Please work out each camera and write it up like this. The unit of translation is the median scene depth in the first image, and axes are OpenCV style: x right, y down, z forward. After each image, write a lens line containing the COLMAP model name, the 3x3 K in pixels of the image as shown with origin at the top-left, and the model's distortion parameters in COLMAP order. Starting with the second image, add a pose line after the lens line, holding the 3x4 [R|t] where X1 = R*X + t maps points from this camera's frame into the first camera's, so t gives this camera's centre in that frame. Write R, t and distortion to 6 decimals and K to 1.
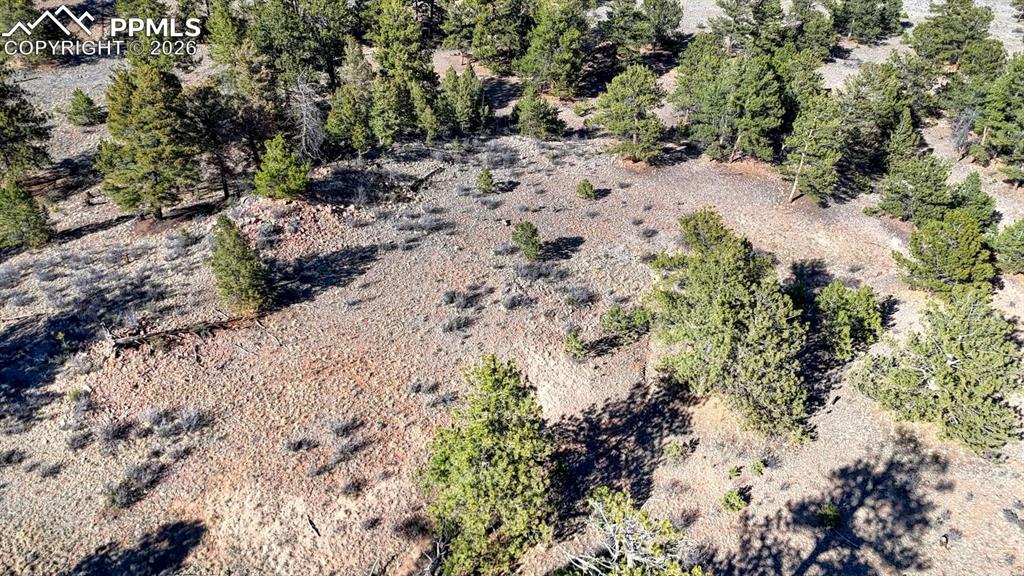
lens RADIAL K [[748.5, 0, 511.6], [0, 748.5, 291.0], [0, 0, 1]] dist [0.073245, -0.063559]
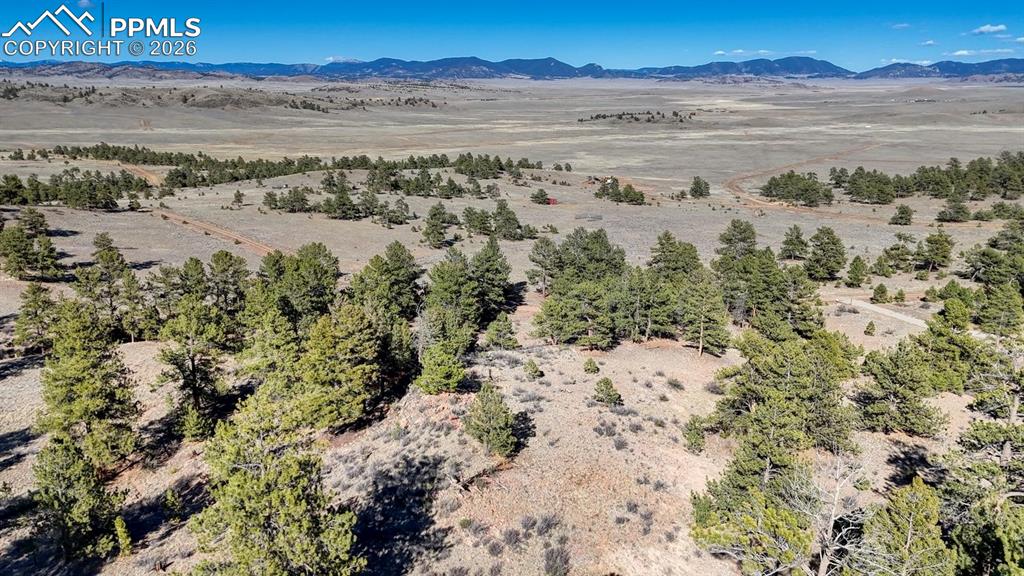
lens RADIAL K [[748.5, 0, 512.3], [0, 748.5, 288.3], [0, 0, 1]] dist [0.073245, -0.063559]
pose [[0.890634, -0.120942, 0.438343, -0.805734], [0.274421, 0.911605, -0.306056, 0.149268], [-0.362580, 0.392874, 0.845095, -0.195861]]
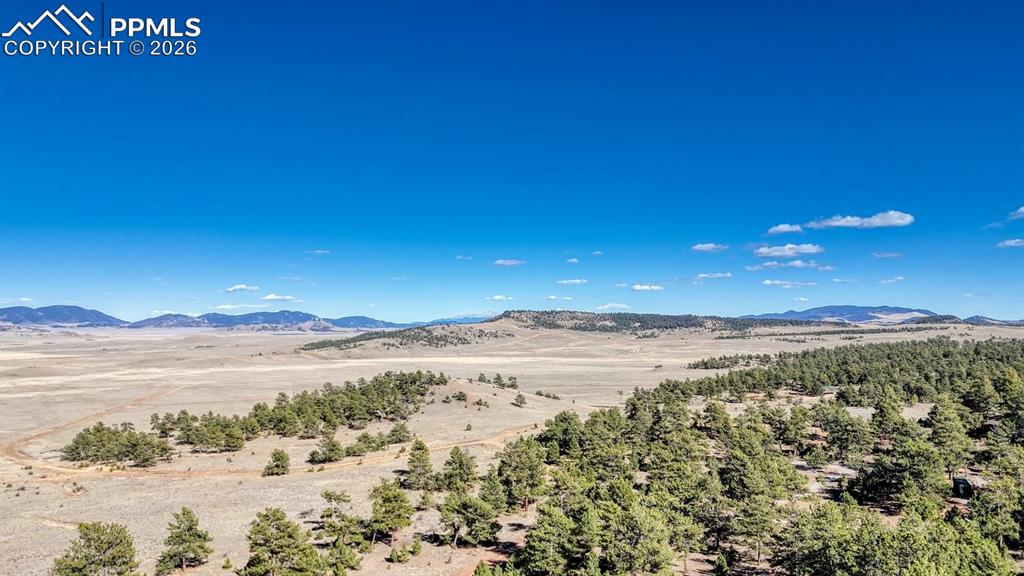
lens RADIAL K [[748.5, 0, 519.8], [0, 748.5, 287.4], [0, 0, 1]] dist [0.073245, -0.063559]
pose [[0.212774, 0.050442, 0.975799, 0.263369], [0.591218, 0.788462, -0.169673, -0.542224], [-0.777939, 0.613011, 0.137942, 1.031670]]
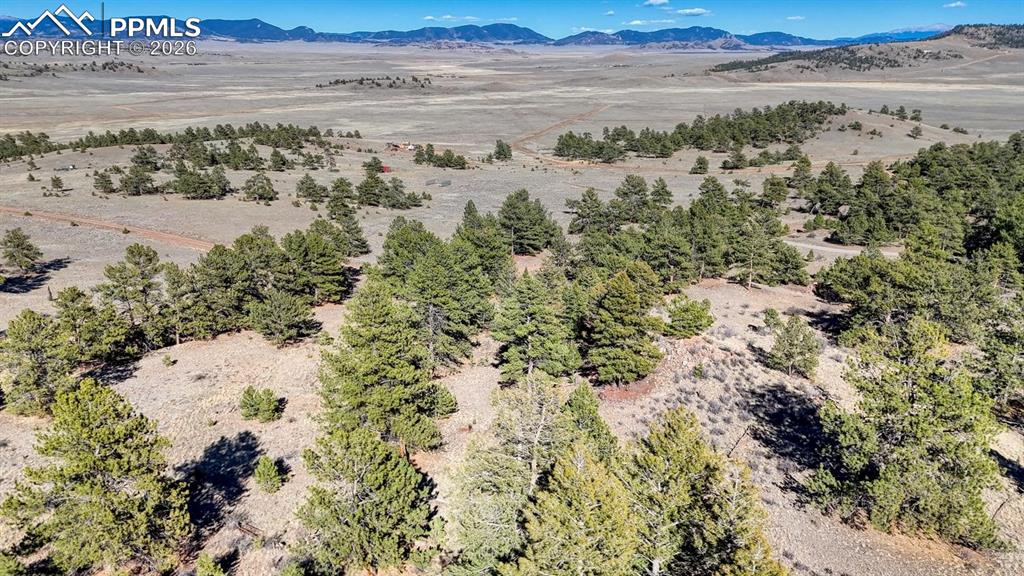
lens RADIAL K [[748.5, 0, 513.9], [0, 748.5, 289.7], [0, 0, 1]] dist [0.073245, -0.063559]
pose [[0.674320, -0.226741, 0.702767, -1.627456], [0.444348, 0.884701, -0.140922, -0.161616], [-0.589786, 0.407300, 0.697323, 0.215675]]
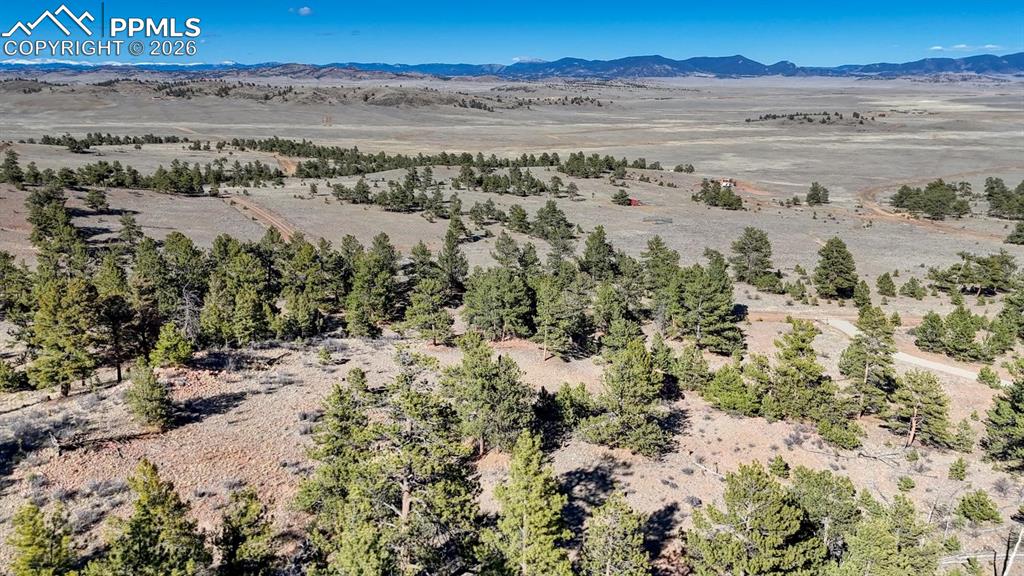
lens RADIAL K [[748.5, 0, 513.0], [0, 748.5, 287.3], [0, 0, 1]] dist [0.073245, -0.063559]
pose [[0.970693, -0.061957, 0.232198, -0.014445], [0.143355, 0.924751, -0.352540, 0.349964], [-0.192883, 0.375495, 0.906532, -0.463695]]
